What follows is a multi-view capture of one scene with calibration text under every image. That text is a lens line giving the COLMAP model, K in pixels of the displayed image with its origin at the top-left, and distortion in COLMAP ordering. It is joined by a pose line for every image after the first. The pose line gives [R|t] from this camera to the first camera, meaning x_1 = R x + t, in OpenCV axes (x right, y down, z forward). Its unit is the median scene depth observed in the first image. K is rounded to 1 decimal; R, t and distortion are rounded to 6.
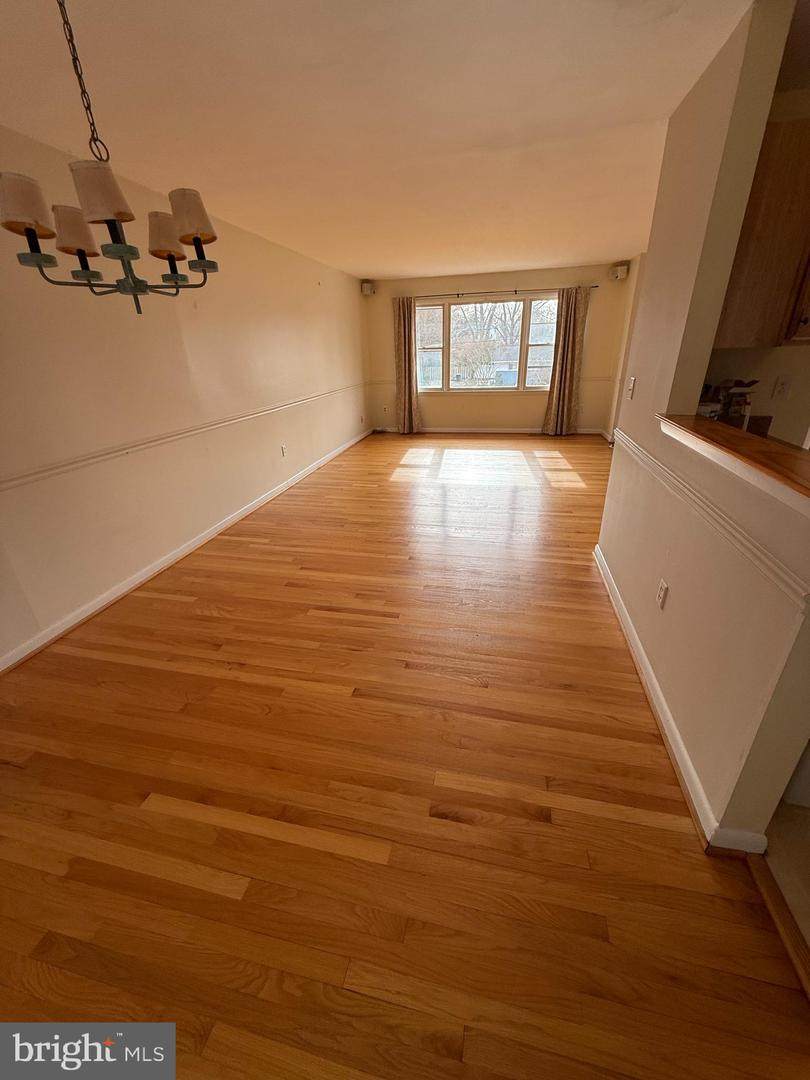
lens RADIAL K [[434.1, 0, 405.0], [0, 434.1, 539.0], [0, 0, 1]] dist [-0.000635, -0.000049]
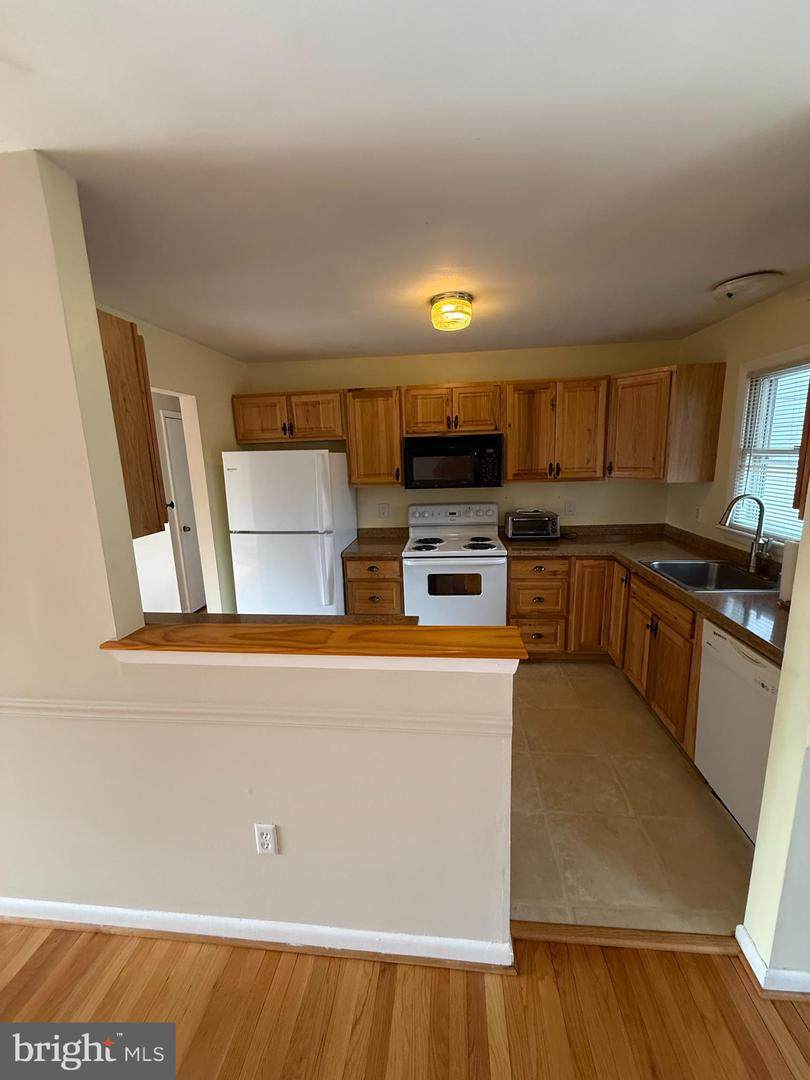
lens RADIAL K [[434.1, 0, 407.0], [0, 434.1, 538.9], [0, 0, 1]] dist [-0.000635, -0.000049]
pose [[-0.122763, -0.158078, 0.979766, -0.072815], [0.437197, 0.877663, 0.196384, -0.367765], [-0.890948, 0.452459, -0.038633, 0.661470]]
